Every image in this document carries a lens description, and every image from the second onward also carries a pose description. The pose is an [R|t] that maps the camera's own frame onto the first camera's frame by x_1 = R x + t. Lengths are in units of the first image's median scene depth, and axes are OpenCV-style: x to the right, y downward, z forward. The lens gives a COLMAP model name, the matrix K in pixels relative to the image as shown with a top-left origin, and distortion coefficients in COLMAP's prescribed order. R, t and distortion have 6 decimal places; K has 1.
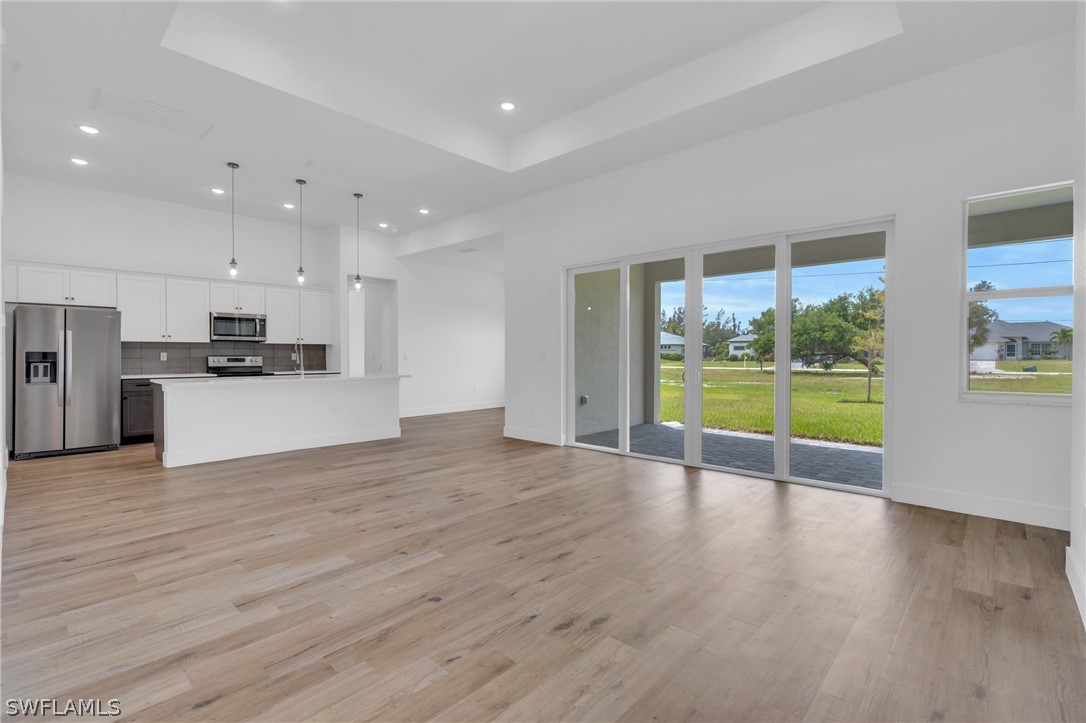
lens RADIAL K [[490.8, 0, 541.3], [0, 490.8, 357.3], [0, 0, 1]] dist [0.000916, 0.000382]
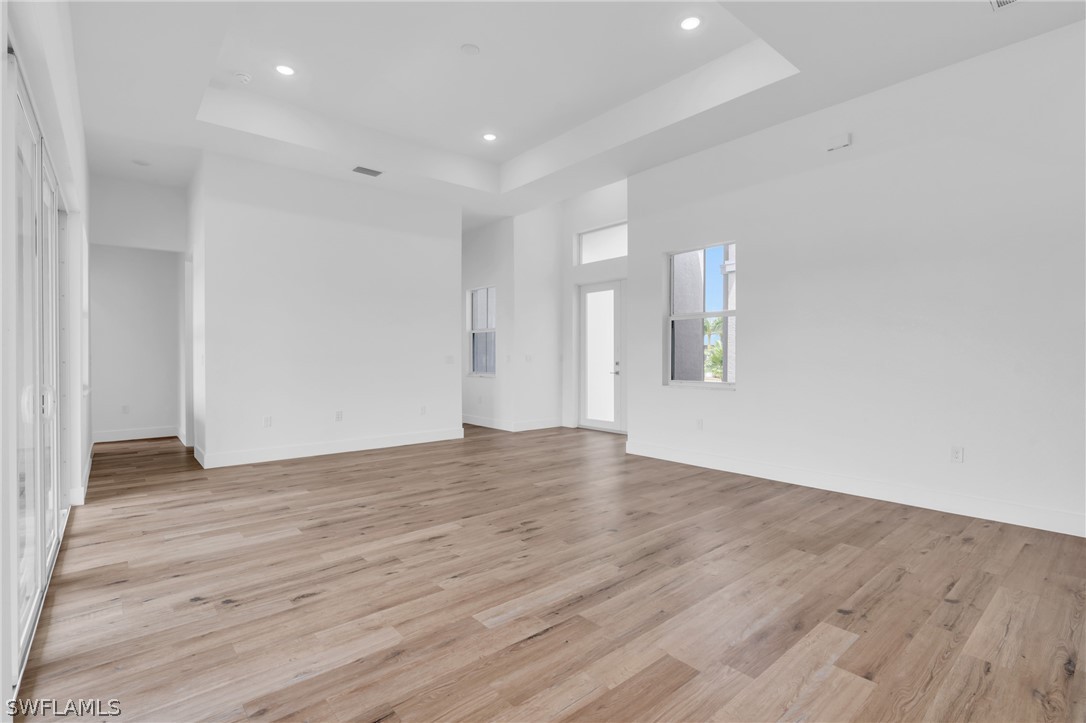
lens RADIAL K [[520.7, 0, 543.0], [0, 520.7, 361.5], [0, 0, 1]] dist [0.000708, -0.000433]
pose [[-0.993232, 0.000468, 0.116145, -0.215046], [0.002298, 0.999875, 0.015622, -0.004384], [-0.116123, 0.015783, -0.993109, 1.345211]]
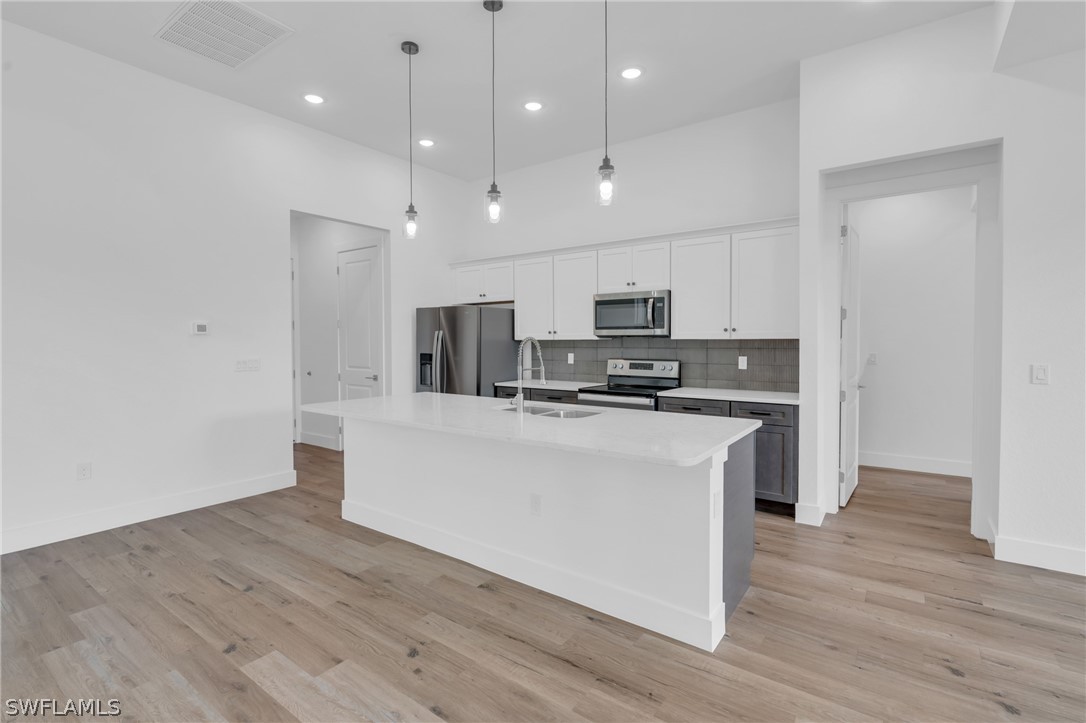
lens RADIAL K [[495.2, 0, 539.5], [0, 495.2, 352.2], [0, 0, 1]] dist [-0.002042, 0.000370]
pose [[0.115943, 0.019992, -0.993055, -0.004798], [-0.004259, 0.999798, 0.019630, -0.033555], [0.993247, 0.001953, 0.116004, 1.095993]]
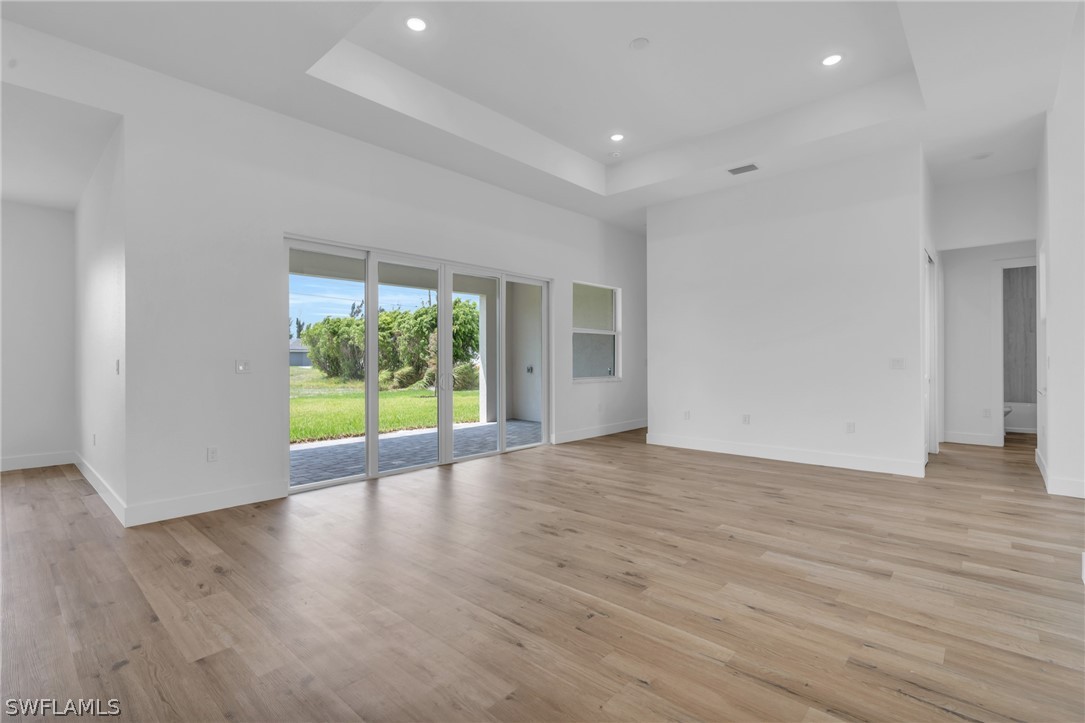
lens RADIAL K [[492.5, 0, 531.1], [0, 492.5, 385.5], [0, 0, 1]] dist [-0.003610, -0.000008]
pose [[0.006084, -0.050418, 0.998710, -0.721077], [0.011957, 0.998660, 0.050342, -0.004763], [-0.999910, 0.011635, 0.006679, 0.750994]]
